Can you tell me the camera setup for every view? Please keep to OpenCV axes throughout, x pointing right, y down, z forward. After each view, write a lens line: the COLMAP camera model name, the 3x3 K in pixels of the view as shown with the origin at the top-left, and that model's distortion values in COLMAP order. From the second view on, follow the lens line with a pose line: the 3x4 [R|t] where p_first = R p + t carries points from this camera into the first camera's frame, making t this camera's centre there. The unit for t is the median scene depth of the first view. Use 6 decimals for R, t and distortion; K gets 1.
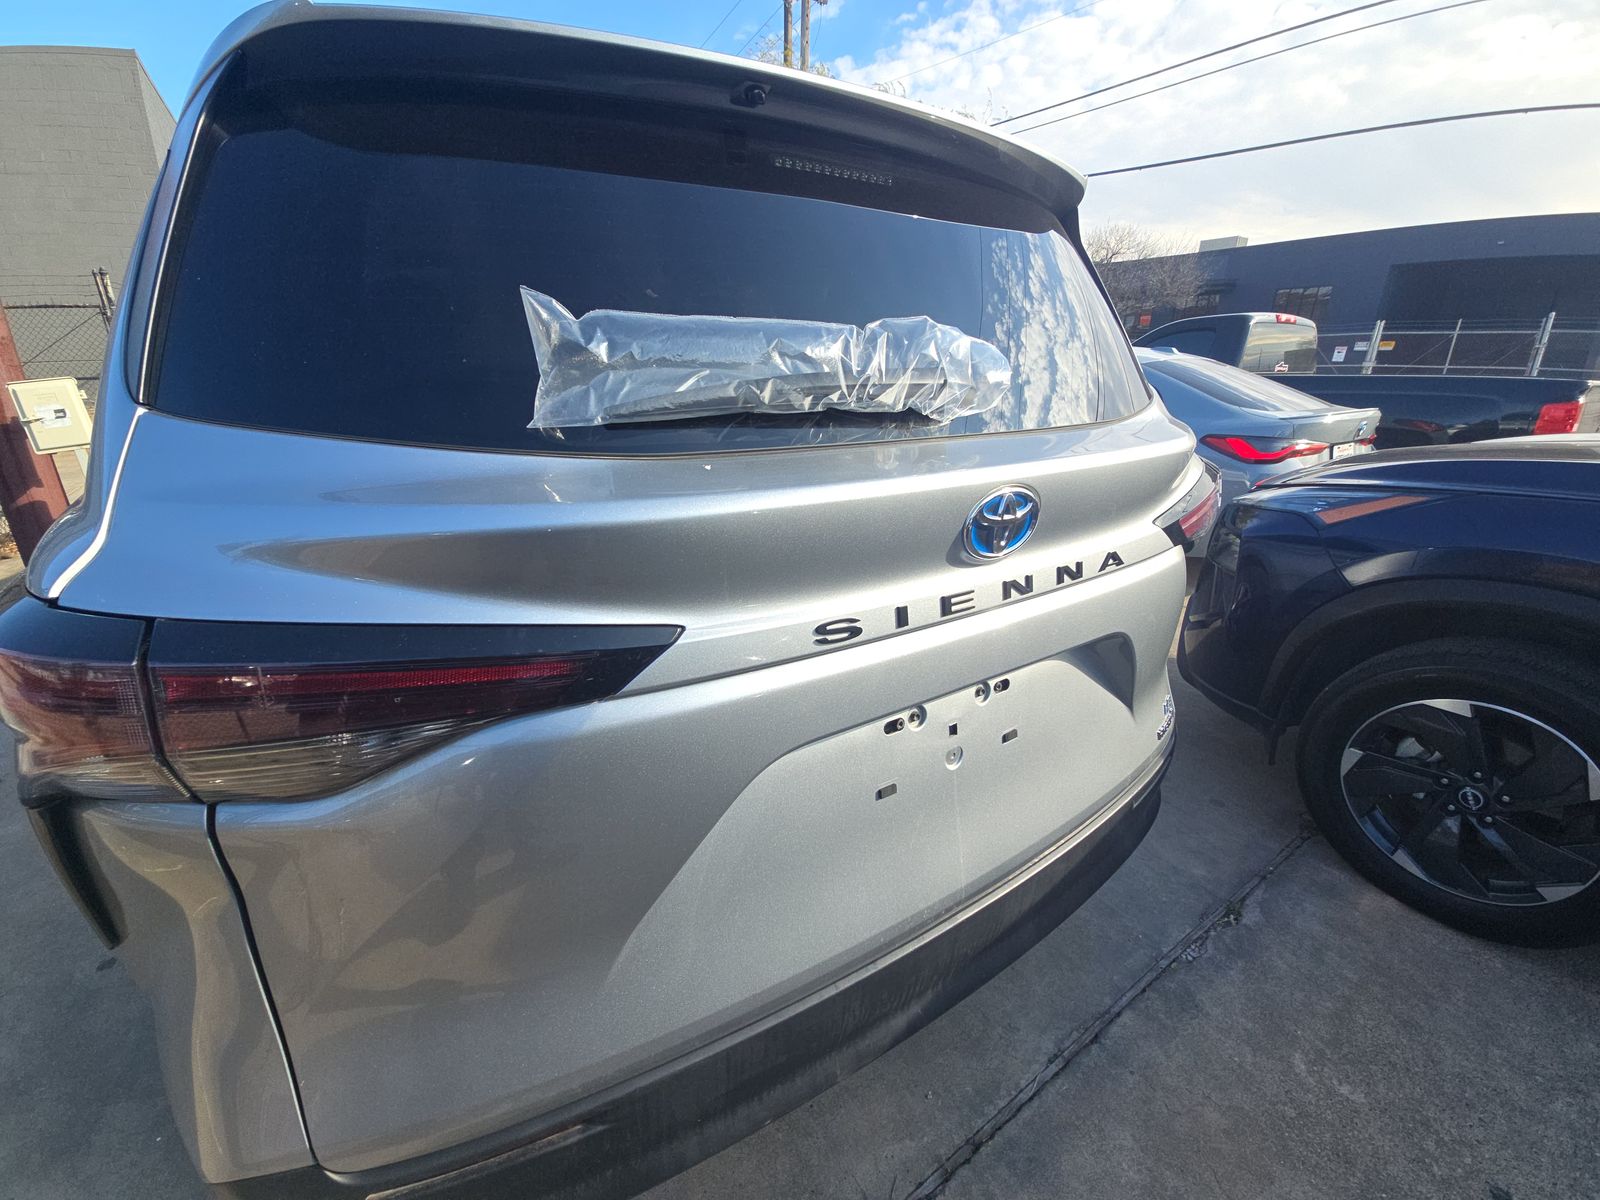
lens RADIAL K [[647.6, 0, 783.1], [0, 647.6, 605.6], [0, 0, 1]] dist [0.011392, -0.008370]
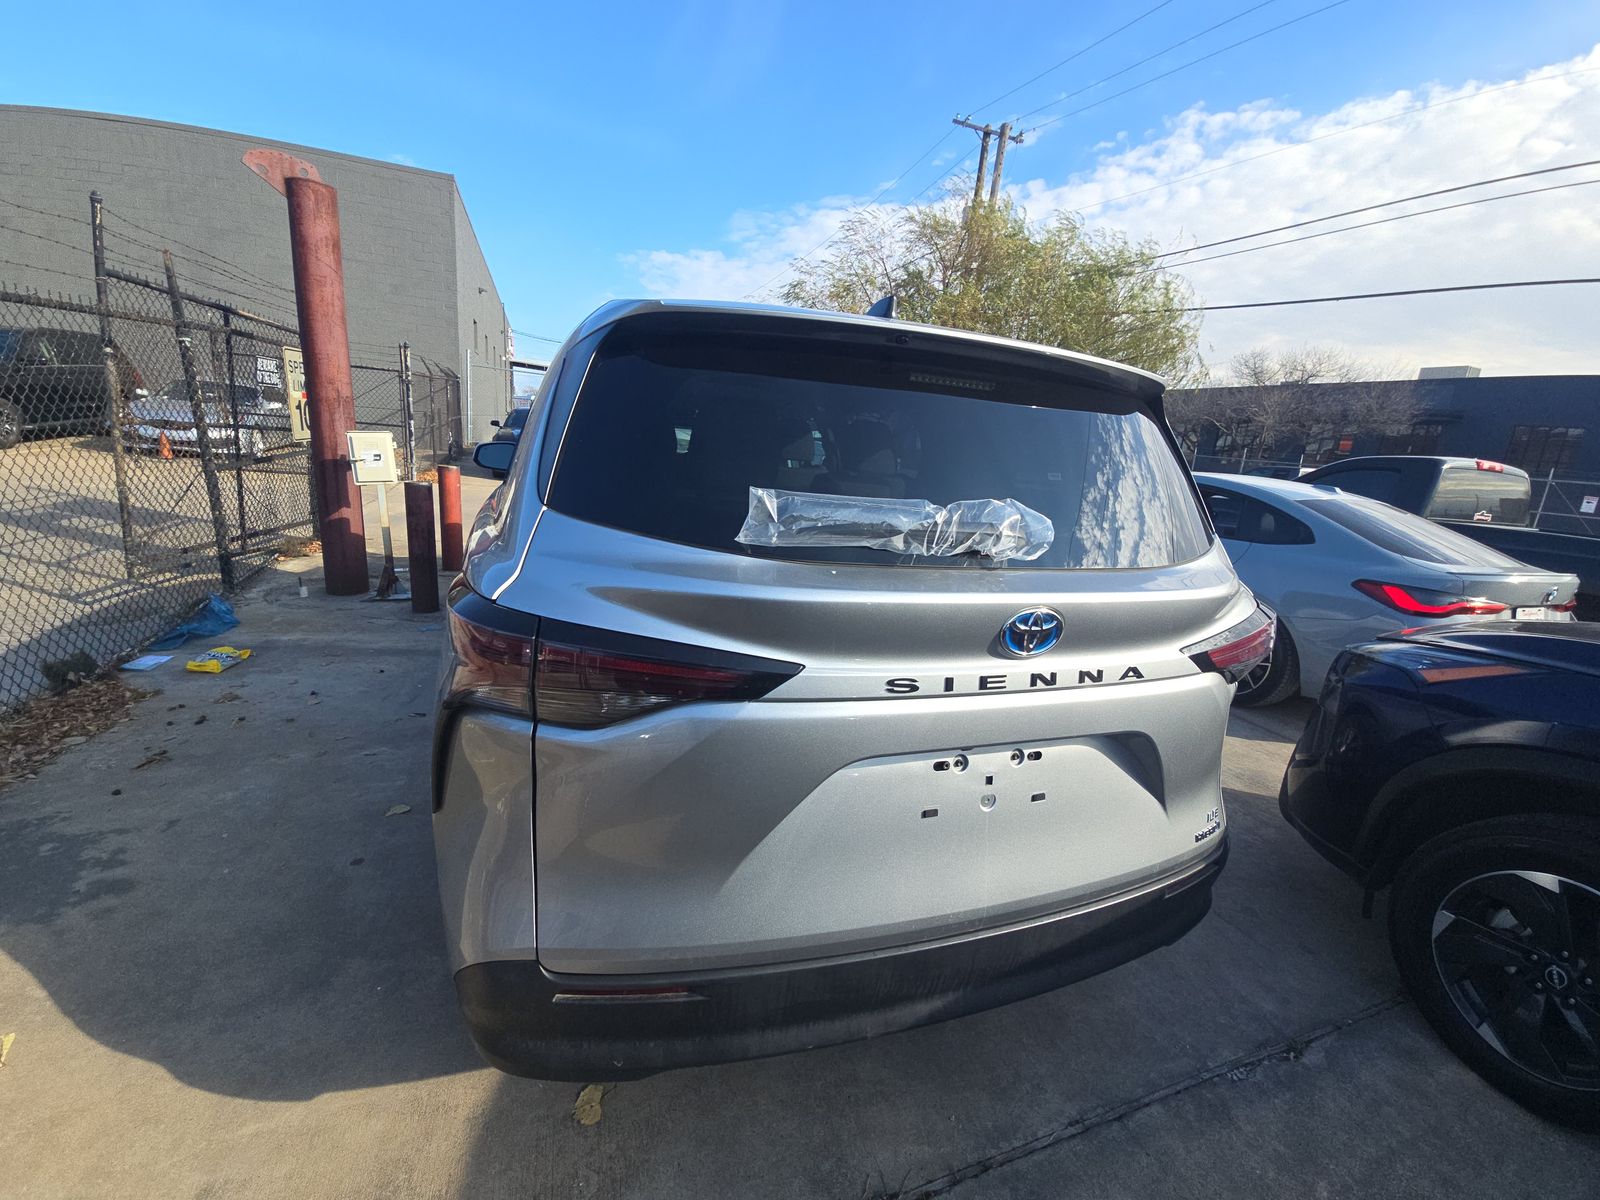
lens RADIAL K [[647.6, 0, 783.1], [0, 647.6, 605.6], [0, 0, 1]] dist [0.011392, -0.008370]
pose [[0.970423, 0.130095, -0.203359, 0.045483], [-0.153789, 0.982470, -0.105361, 0.026767], [0.186088, 0.133519, 0.973419, -0.264931]]
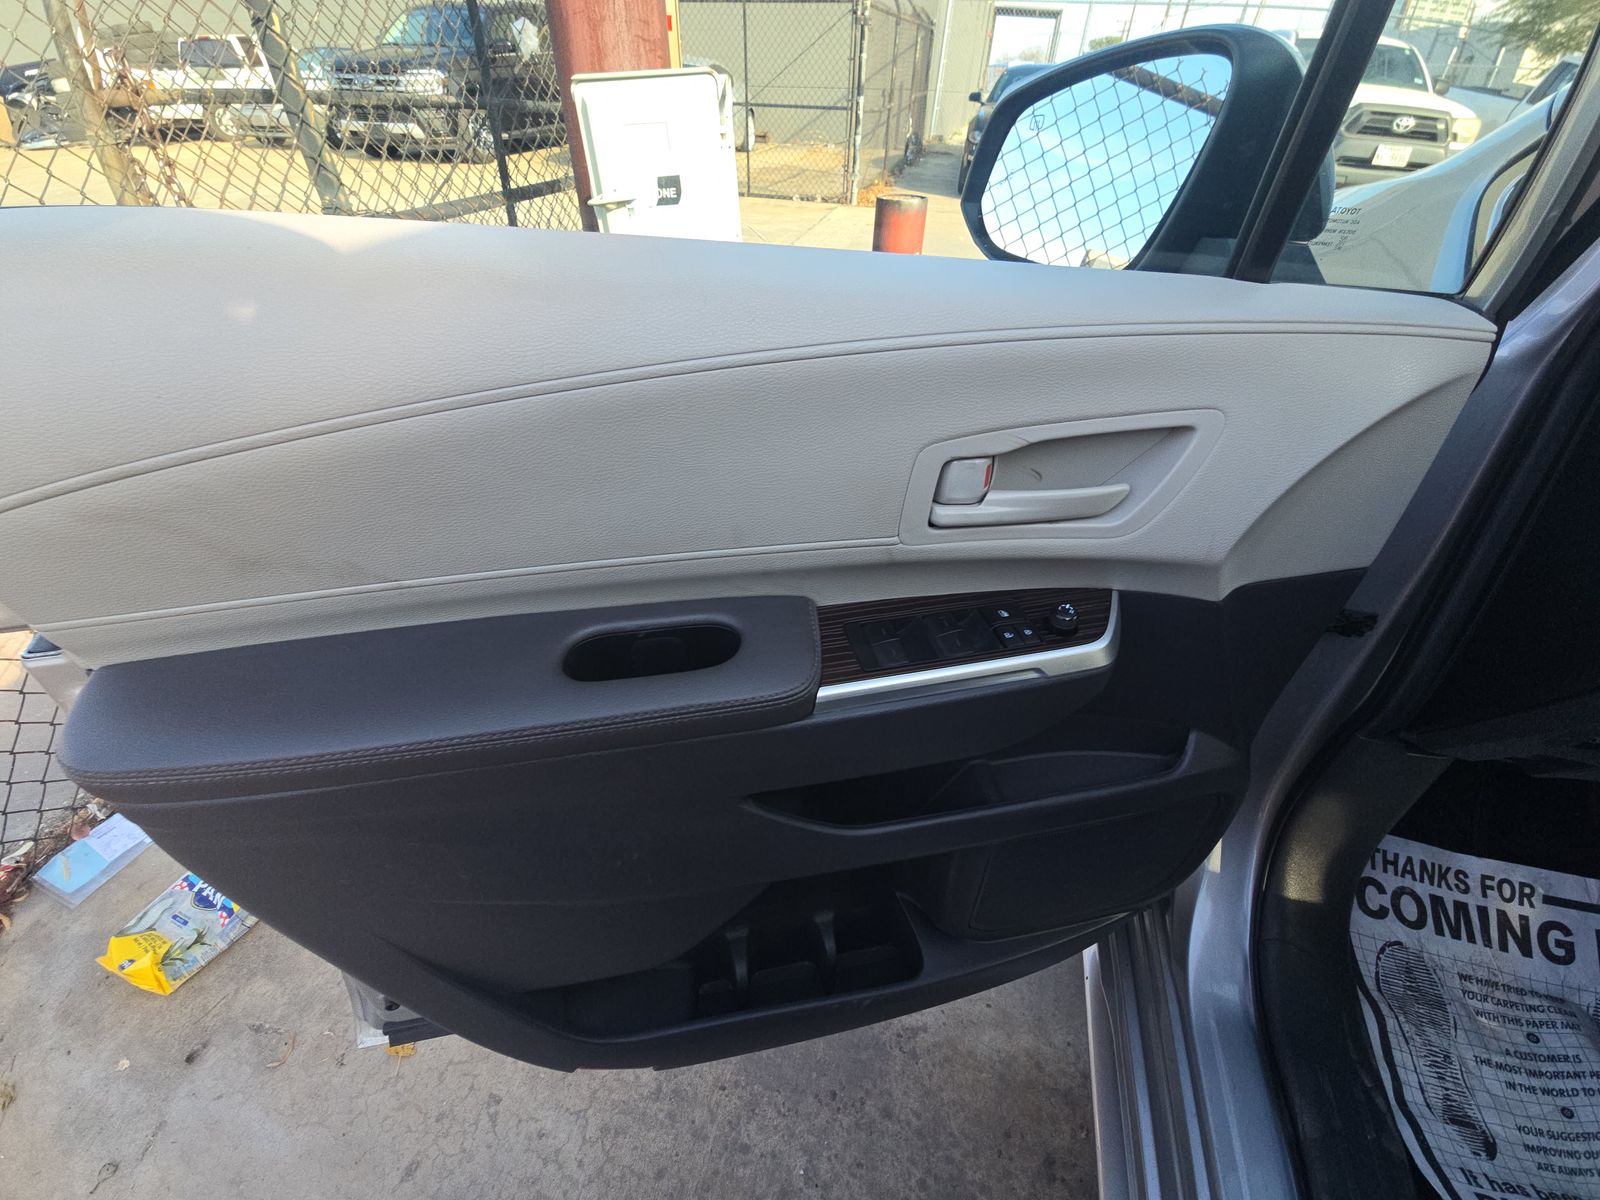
lens RADIAL K [[640.0, 0, 801.5], [0, 640.0, 595.7], [0, 0, 1]] dist [-0.000110, -0.000387]
pose [[0.679665, 0.459100, -0.572085, -1.780141], [-0.276522, 0.882739, 0.379879, -0.605168], [0.679405, -0.099997, 0.726918, 1.804233]]
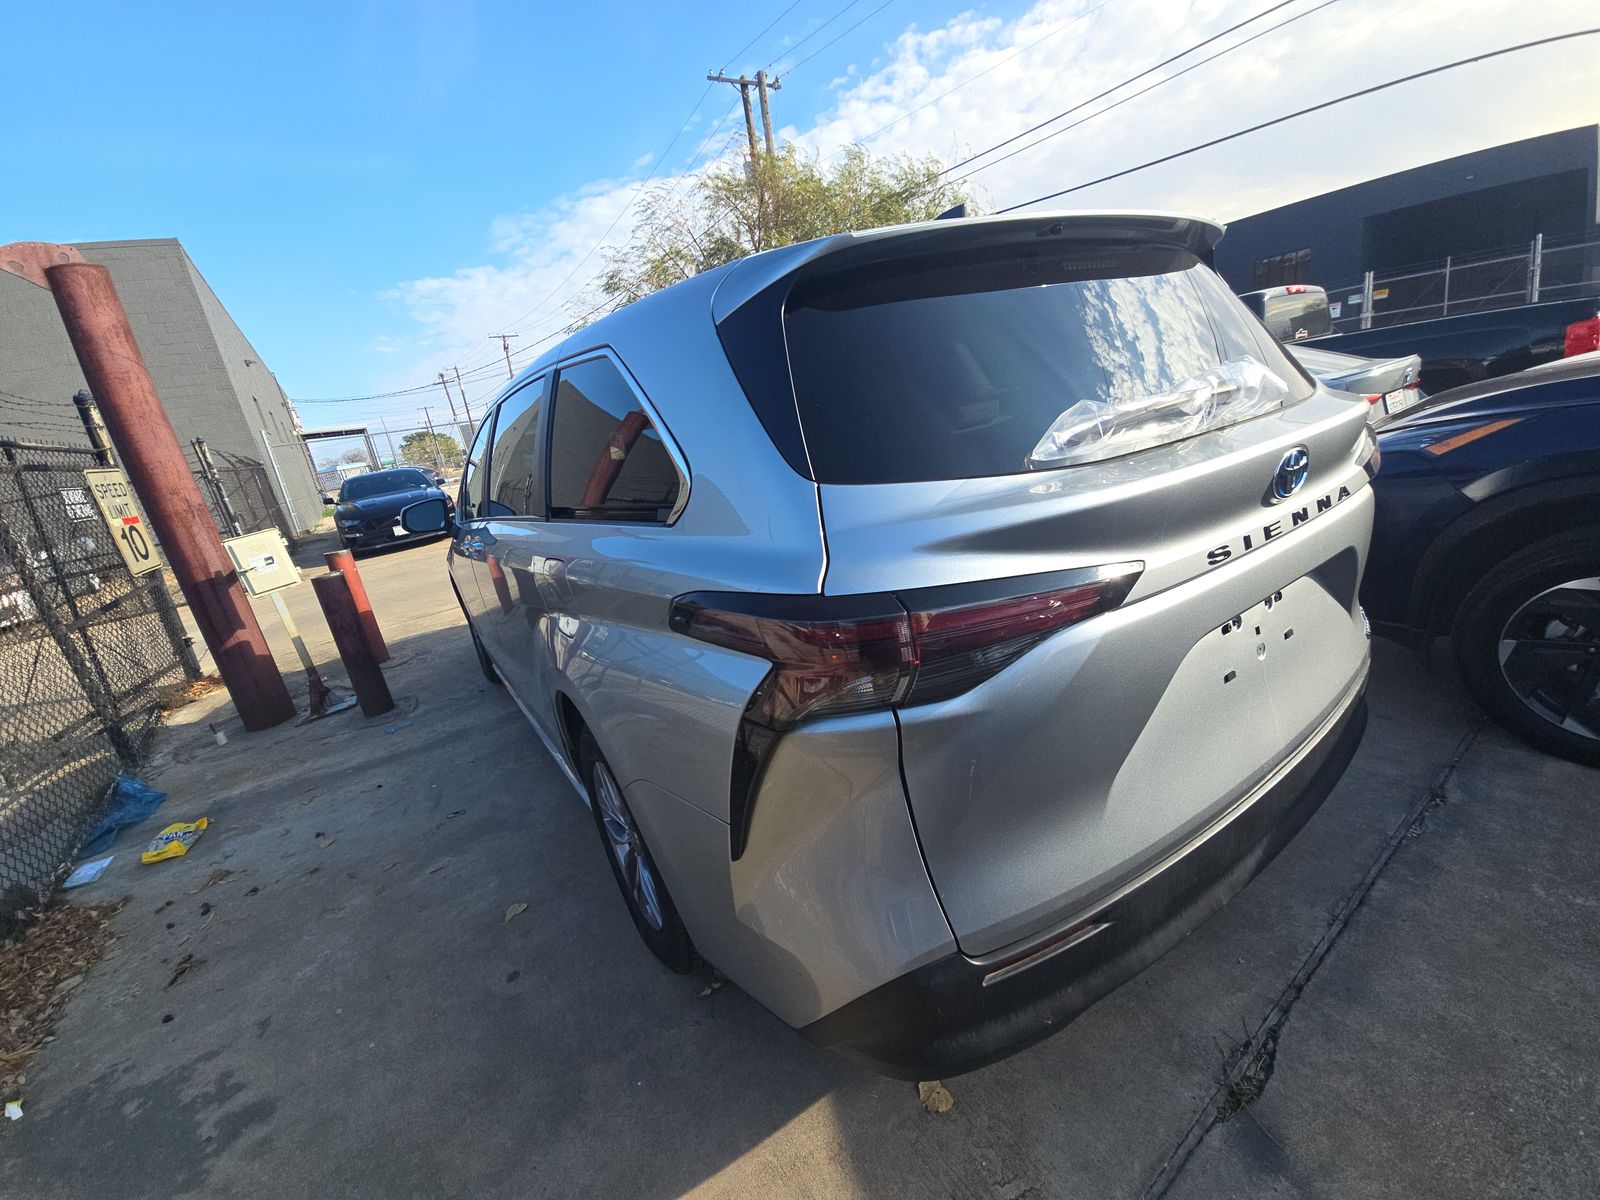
lens RADIAL K [[650.3, 0, 784.8], [0, 650.3, 609.4], [0, 0, 1]] dist [0.019483, -0.013771]
pose [[0.985209, -0.167889, -0.034314, -0.415821], [0.164970, 0.983434, -0.075123, 0.052869], [0.046358, 0.068351, 0.996584, -0.270630]]
